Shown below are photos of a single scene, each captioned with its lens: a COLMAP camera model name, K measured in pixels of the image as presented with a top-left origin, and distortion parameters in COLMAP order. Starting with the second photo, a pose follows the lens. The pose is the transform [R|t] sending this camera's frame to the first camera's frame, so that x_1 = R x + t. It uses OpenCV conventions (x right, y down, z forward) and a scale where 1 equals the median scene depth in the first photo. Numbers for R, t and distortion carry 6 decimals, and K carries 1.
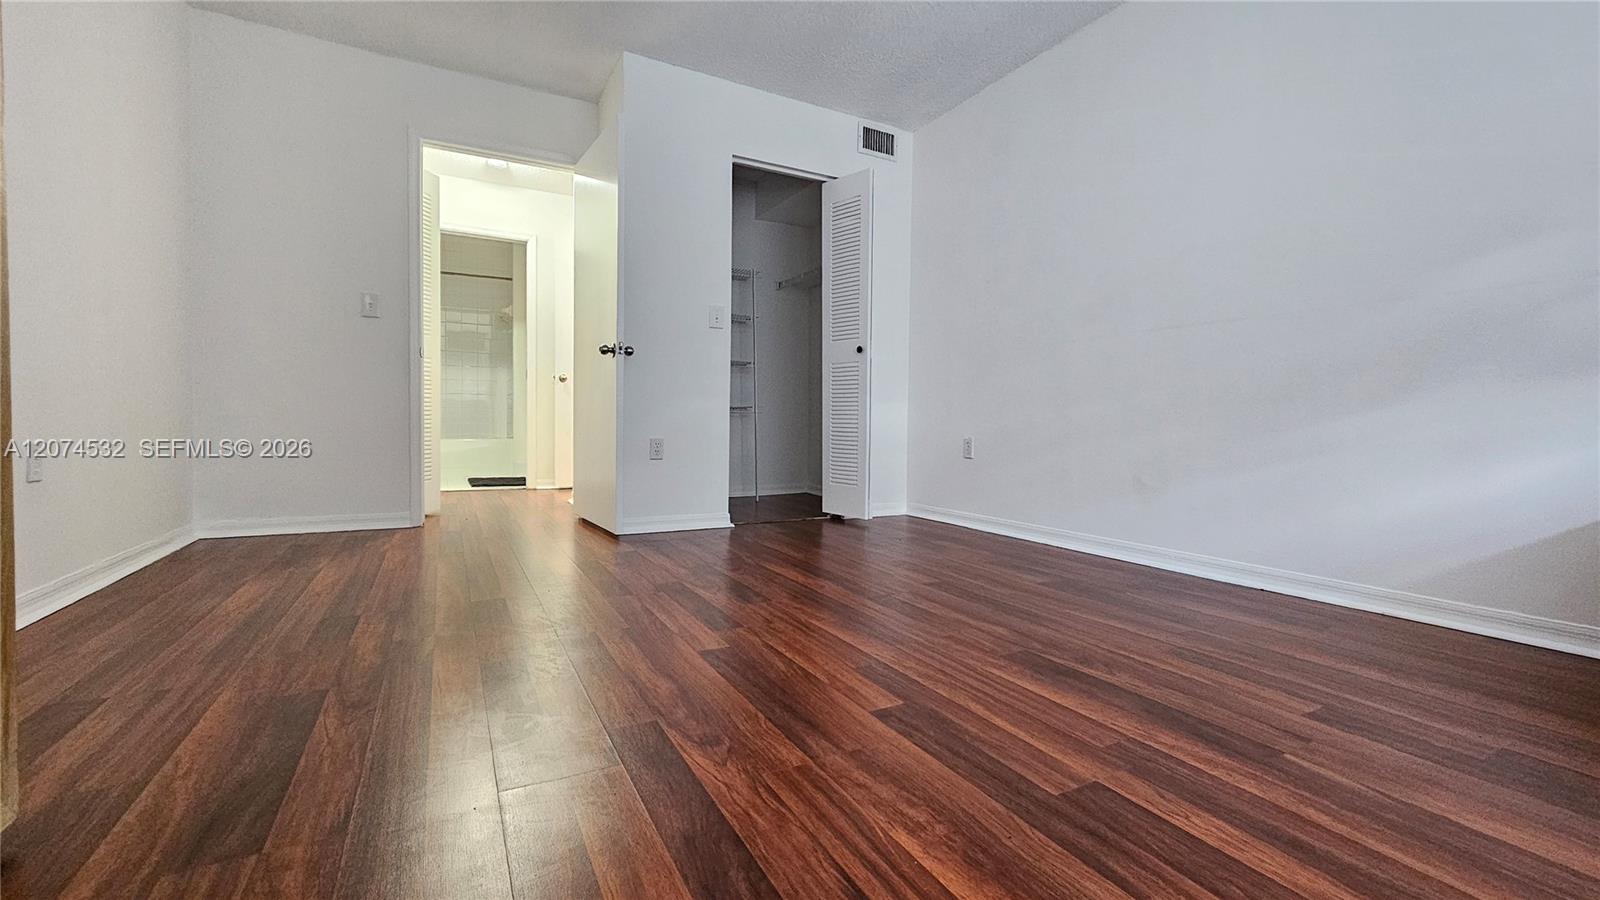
lens RADIAL K [[655.7, 0, 806.0], [0, 655.7, 440.9], [0, 0, 1]] dist [0.004702, -0.000160]
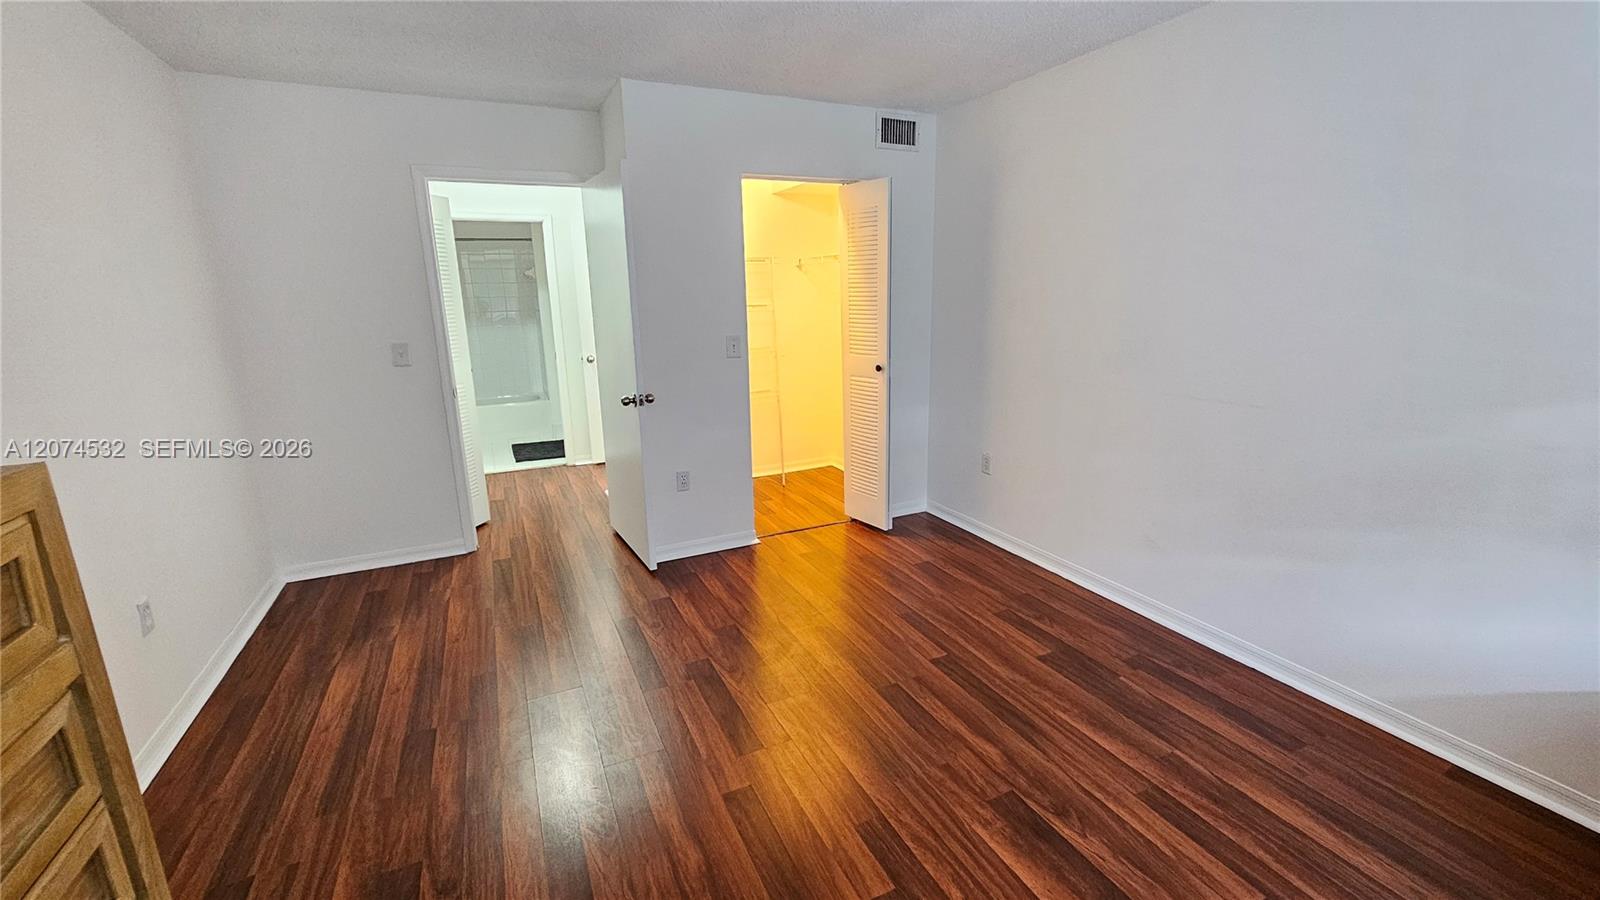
lens RADIAL K [[655.7, 0, 805.0], [0, 655.7, 441.0], [0, 0, 1]] dist [0.004702, -0.000160]
pose [[0.998136, -0.018187, -0.058248, 0.027549], [0.029123, 0.980805, 0.192804, -0.238100], [0.053624, -0.194141, 0.979507, -0.002929]]
